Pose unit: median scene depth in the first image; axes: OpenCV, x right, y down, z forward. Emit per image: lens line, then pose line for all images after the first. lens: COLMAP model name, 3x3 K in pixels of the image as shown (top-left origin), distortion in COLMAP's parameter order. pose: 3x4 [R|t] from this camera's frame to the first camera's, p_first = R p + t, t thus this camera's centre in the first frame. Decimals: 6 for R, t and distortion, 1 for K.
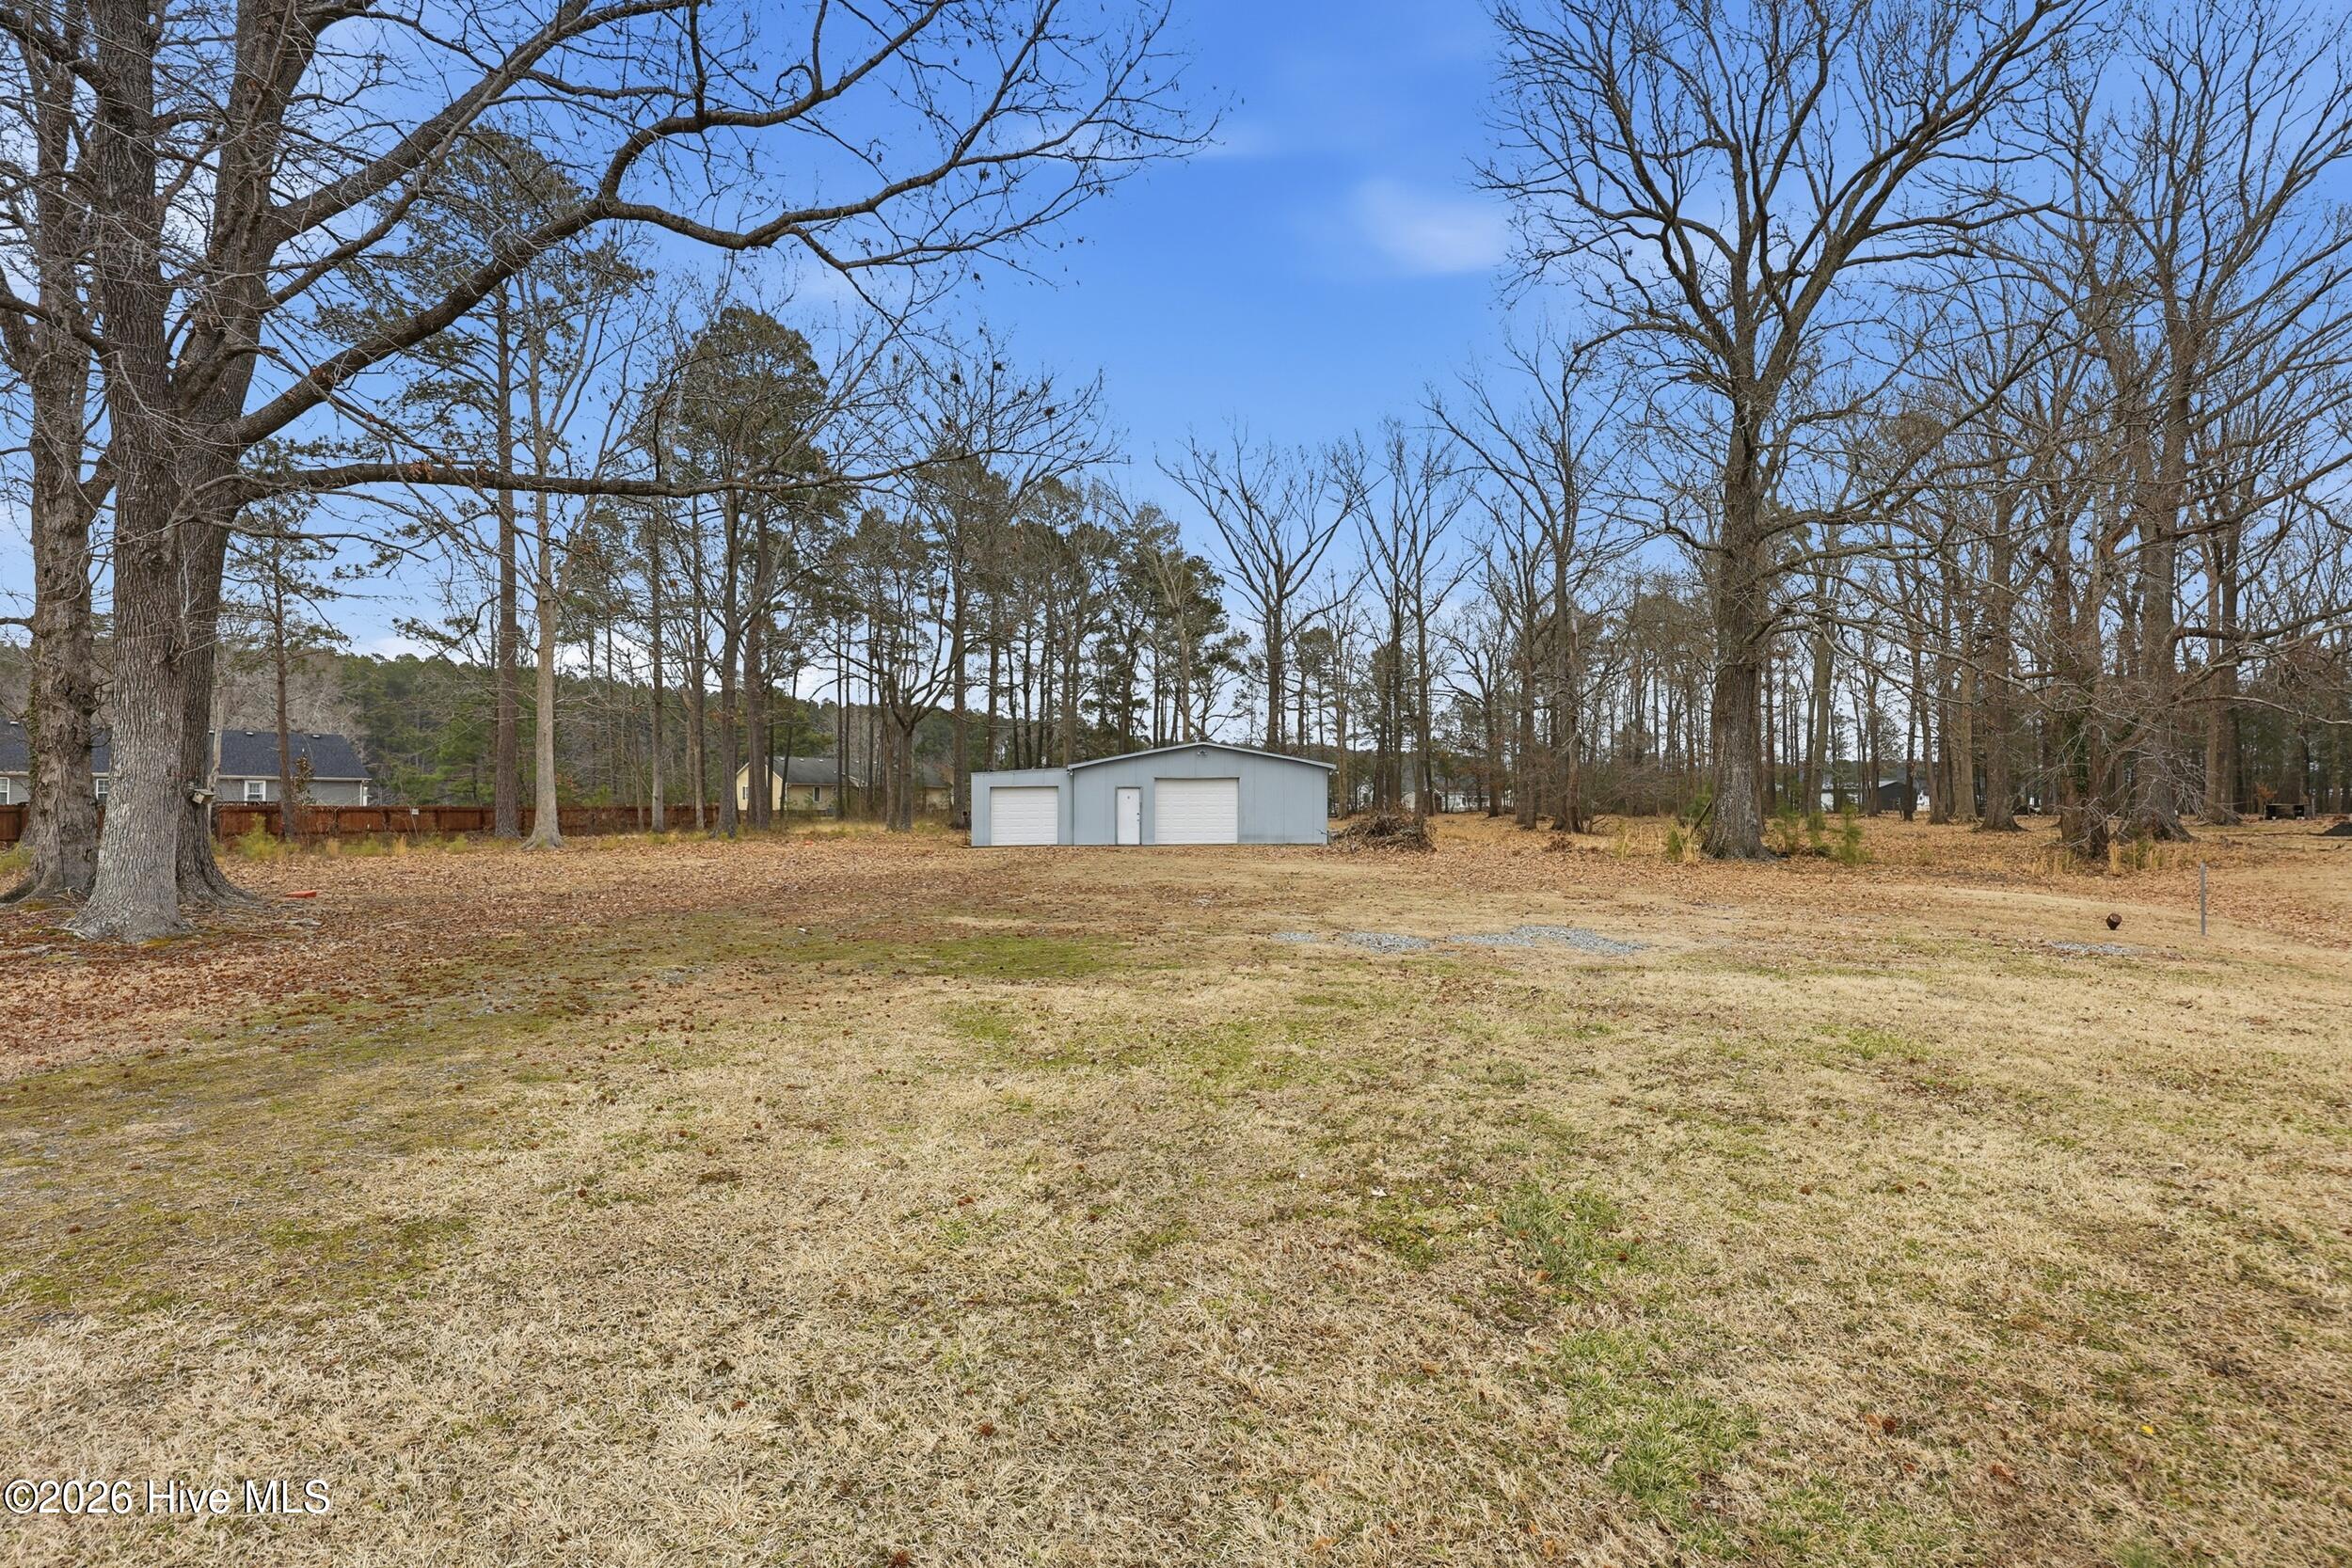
lens RADIAL K [[1130.8, 0, 1171.9], [0, 1130.8, 784.0], [0, 0, 1]] dist [0.000785, 0.000399]
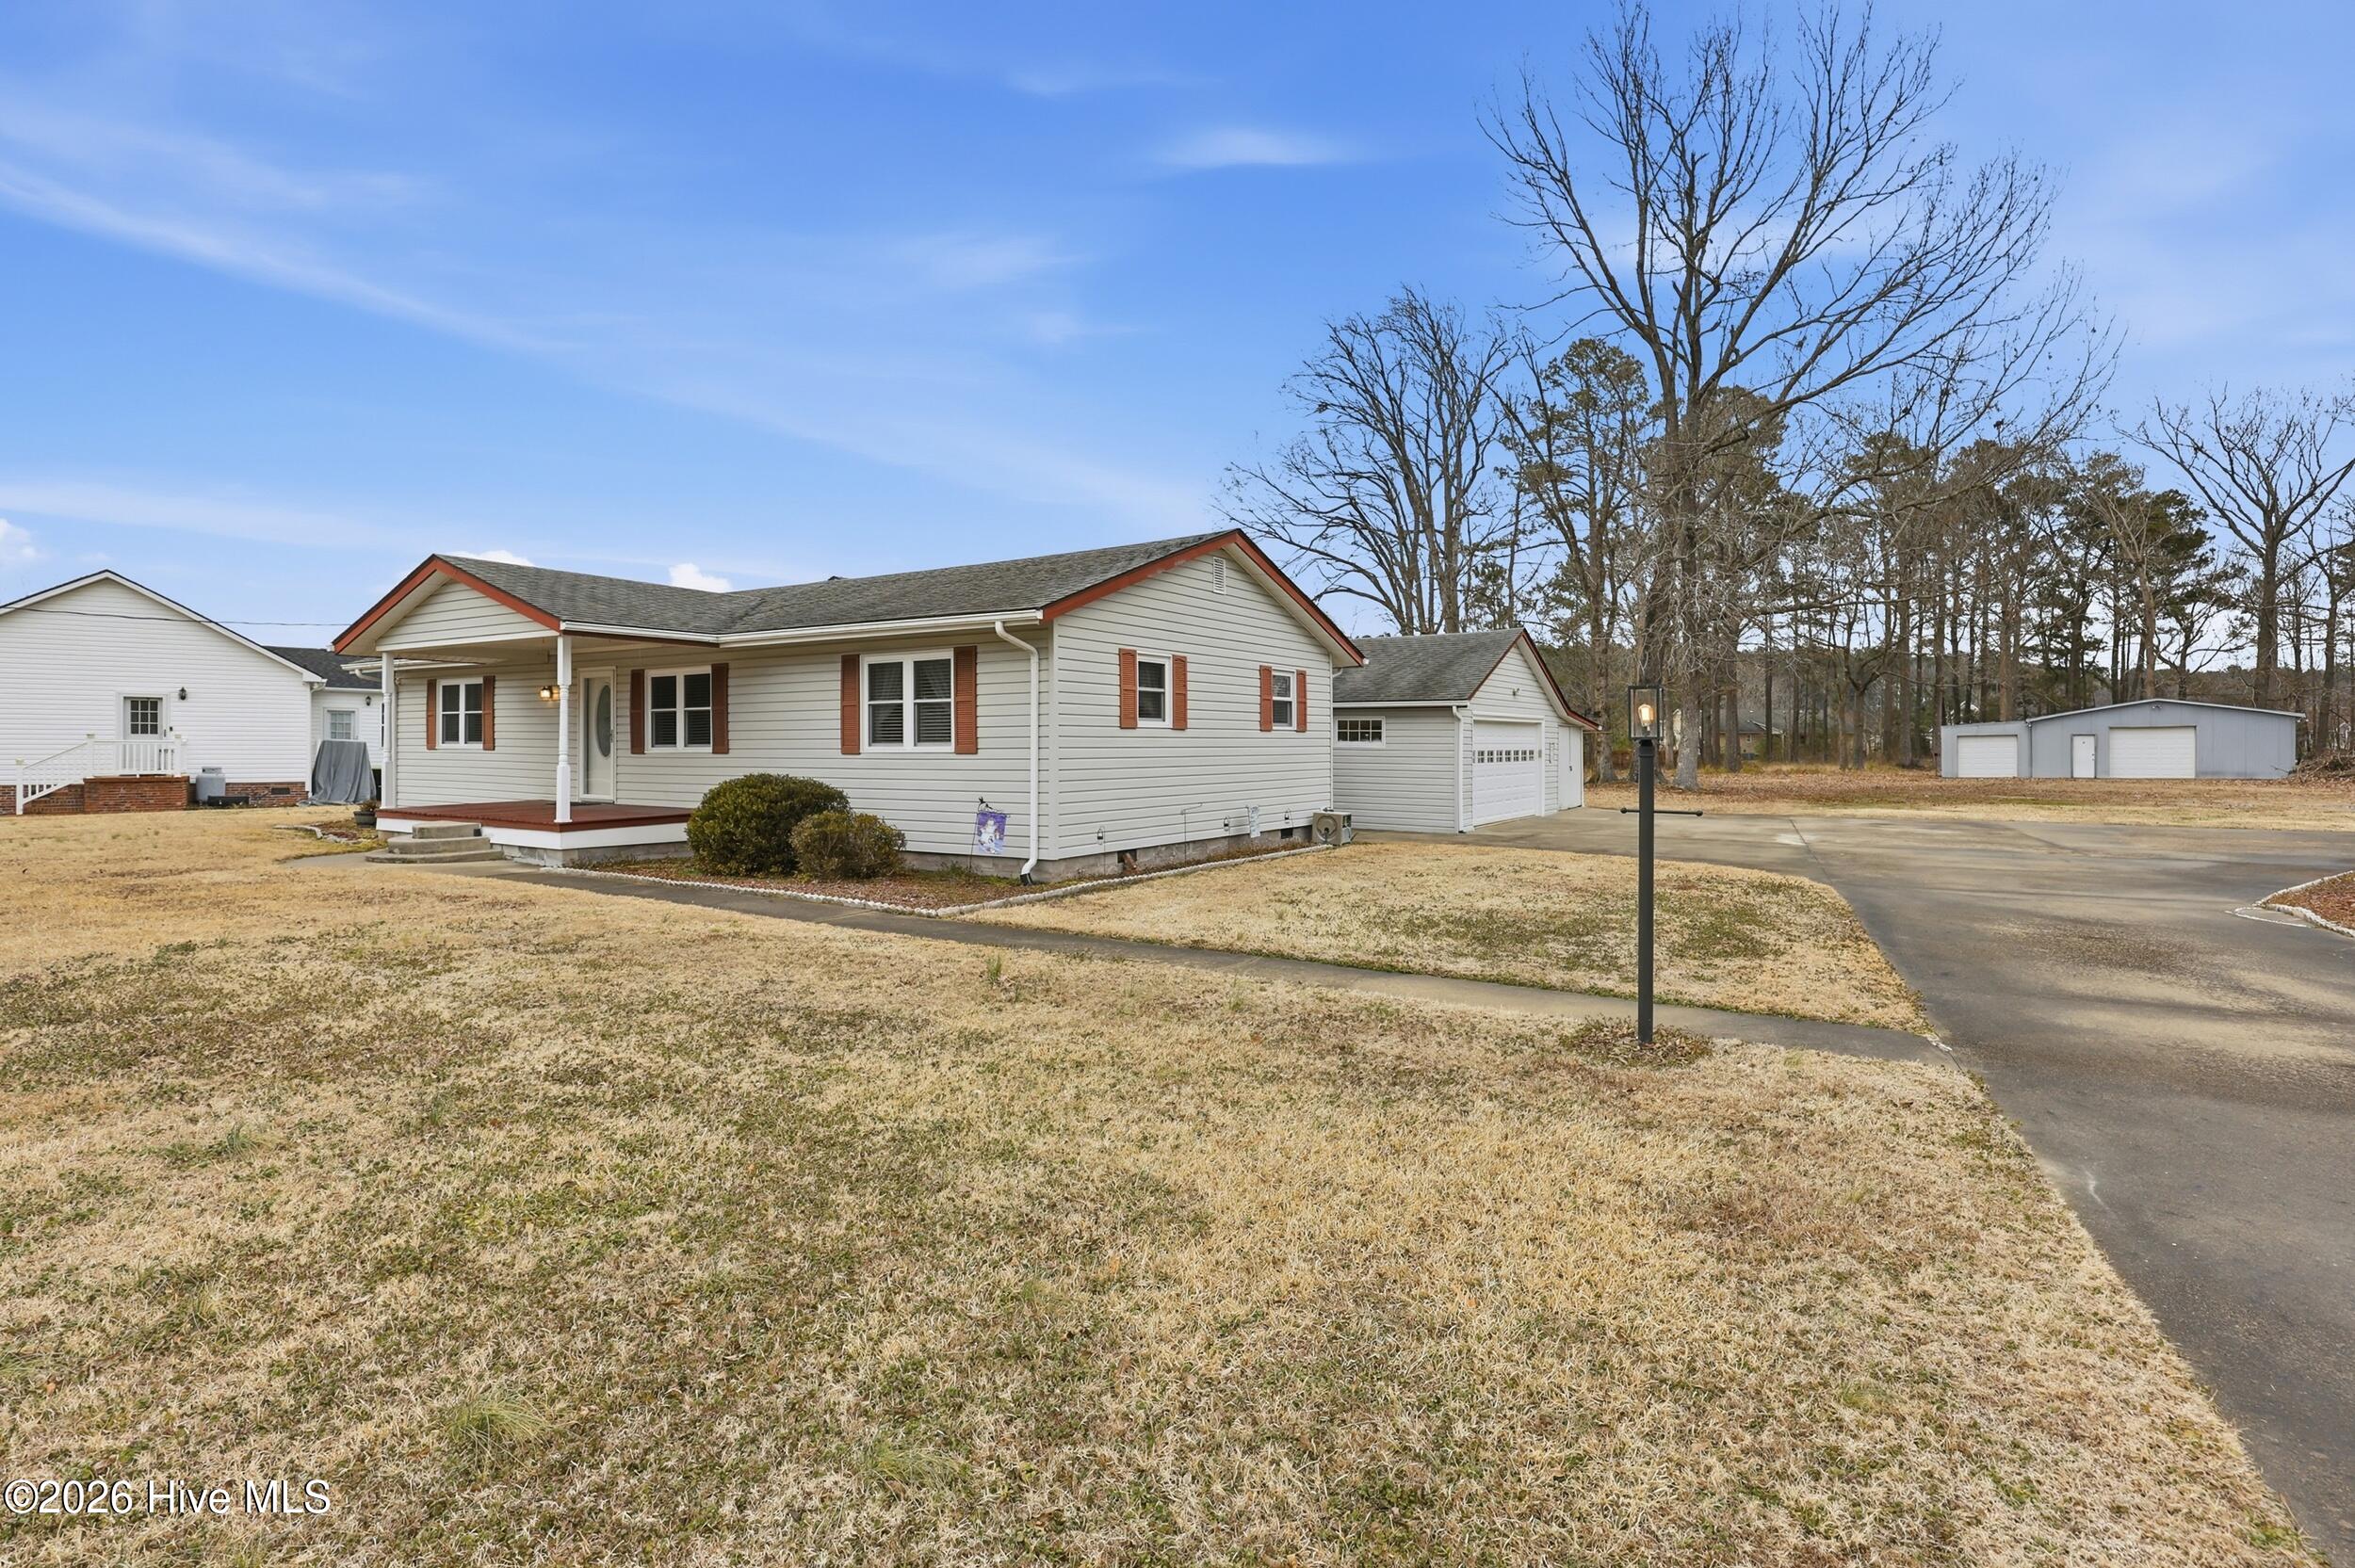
lens RADIAL K [[1132.2, 0, 1184.5], [0, 1132.2, 751.5], [0, 0, 1]] dist [0.000785, 0.000399]
pose [[0.762412, -0.001510, -0.647090, 0.006813], [0.013981, 0.999802, 0.014140, -0.004575], [0.646941, -0.019827, 0.762282, -0.281745]]
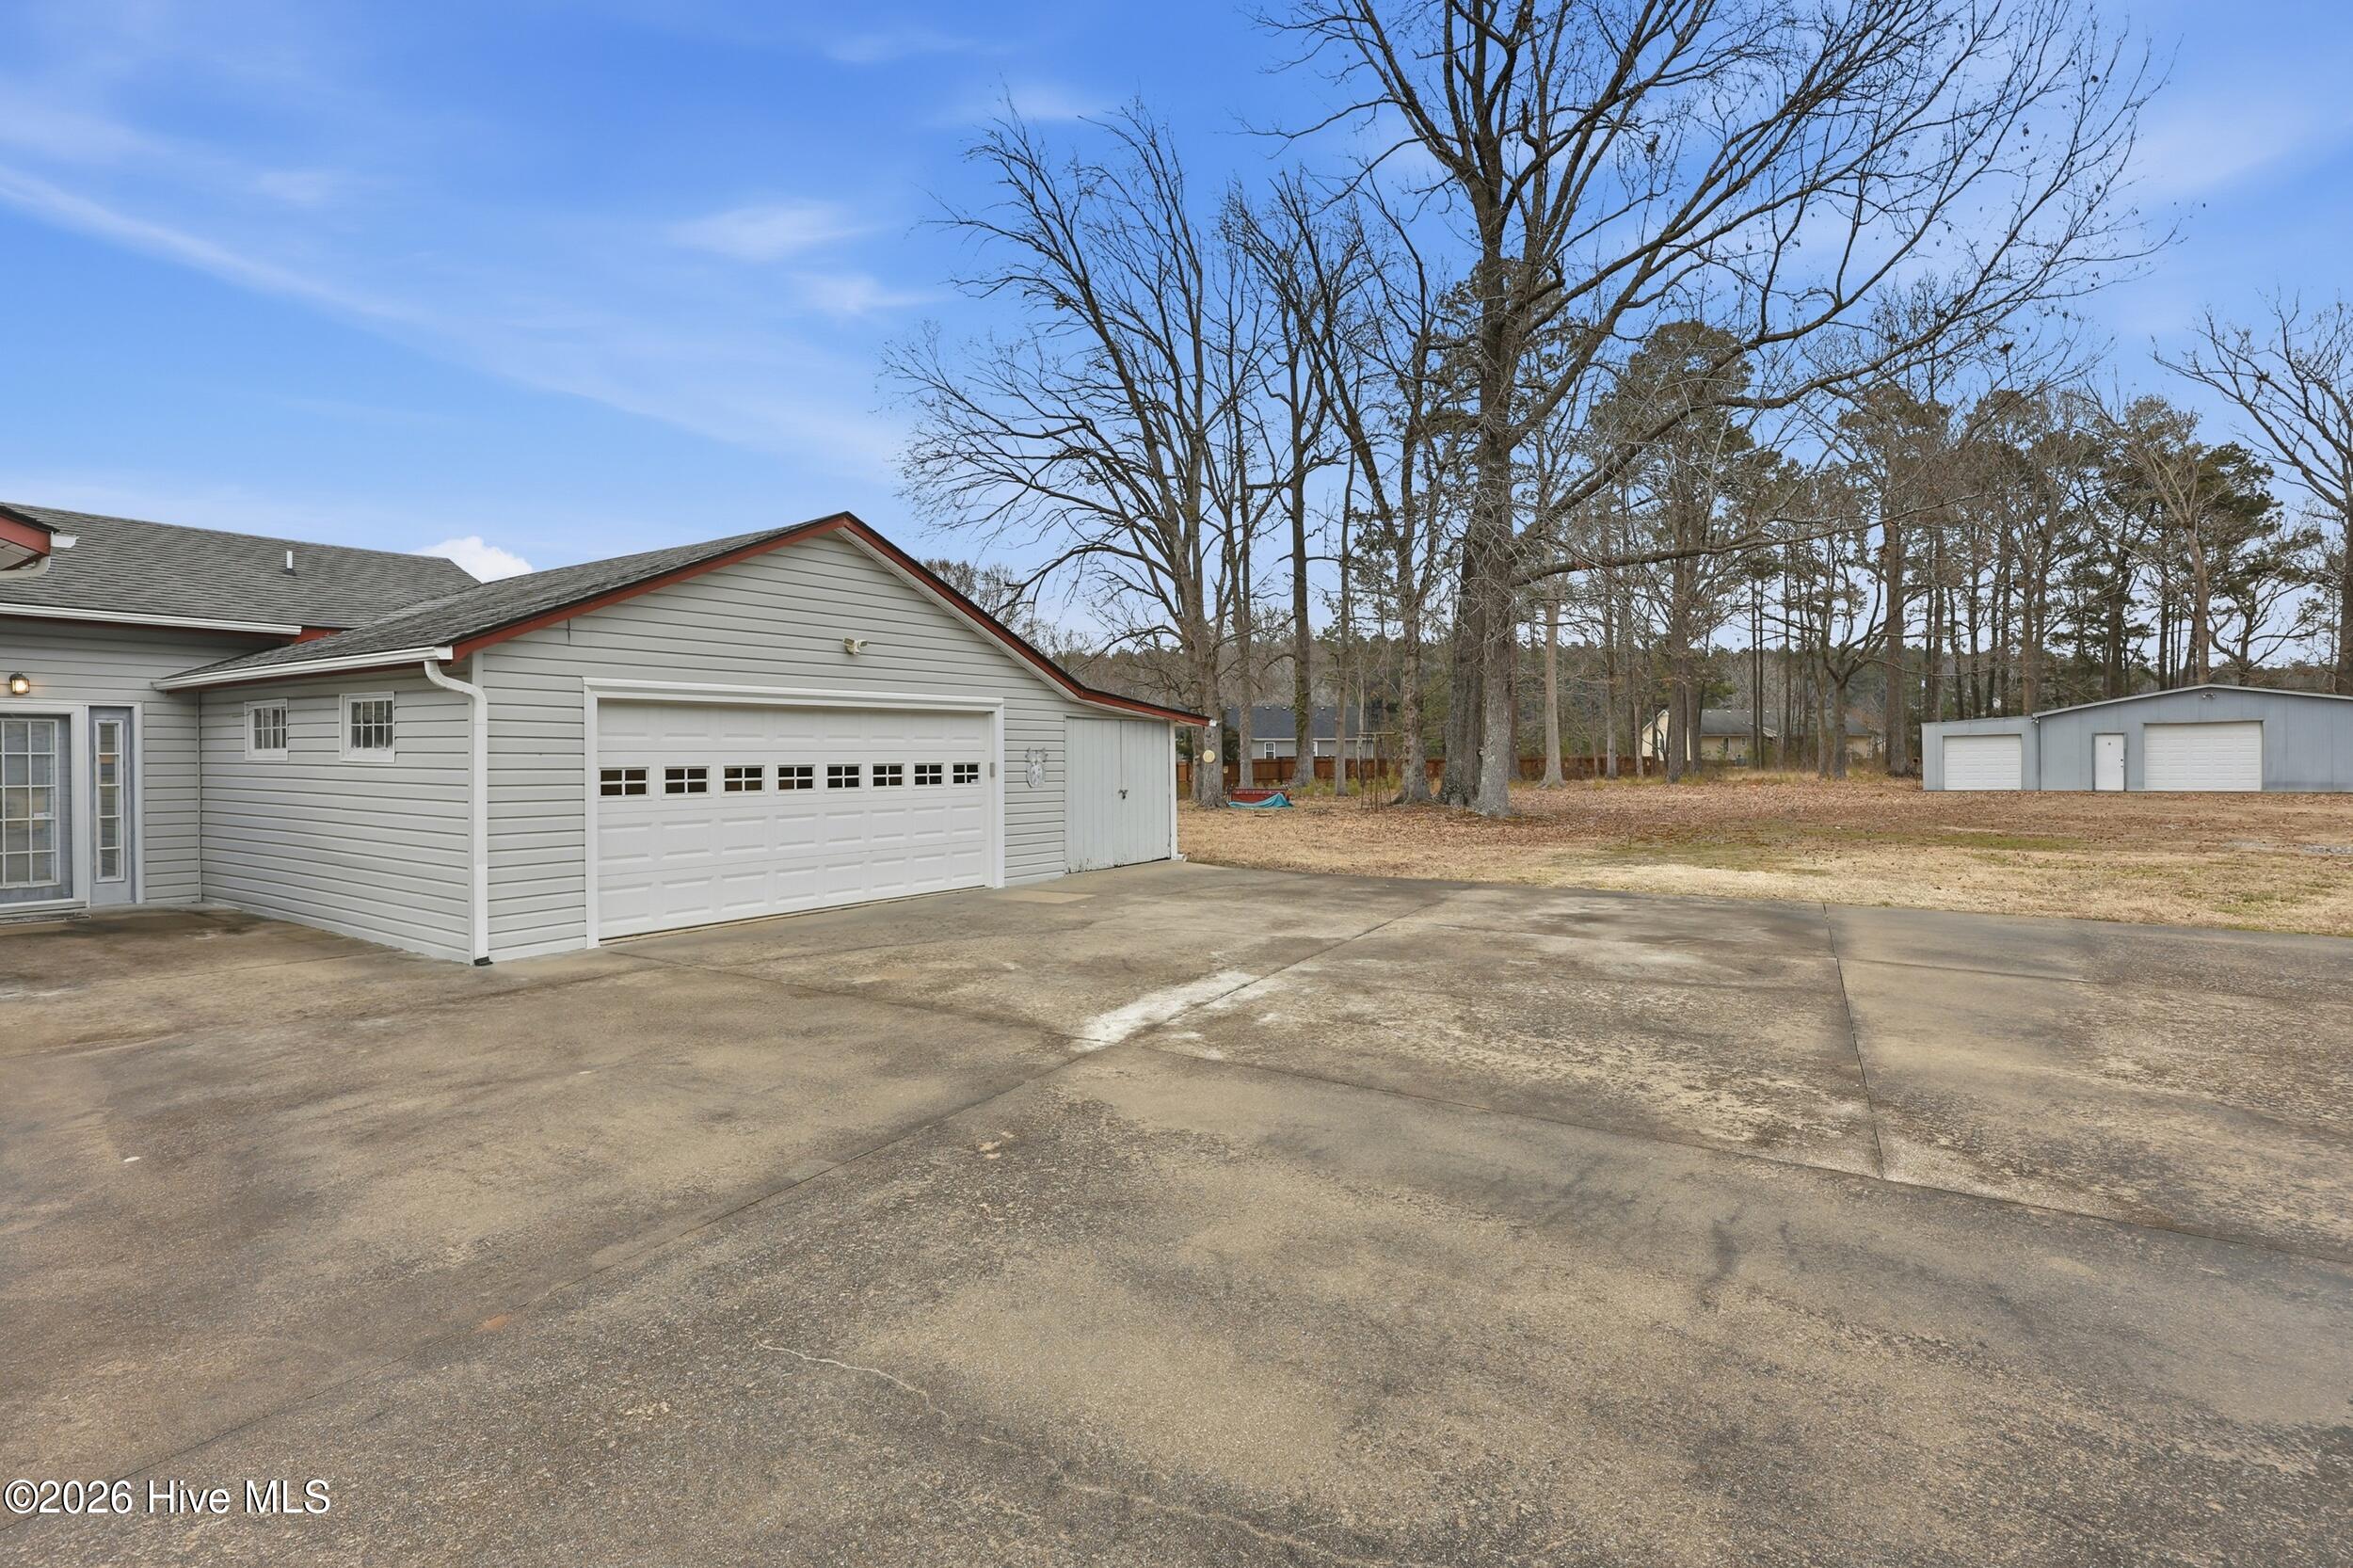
lens RADIAL K [[1131.4, 0, 1177.3], [0, 1131.4, 764.7], [0, 0, 1]] dist [0.000785, 0.000399]
pose [[0.740611, -0.002832, -0.671928, 0.009655], [0.020417, 0.999624, 0.018291, -0.001942], [0.671624, -0.027265, 0.740390, -0.118250]]
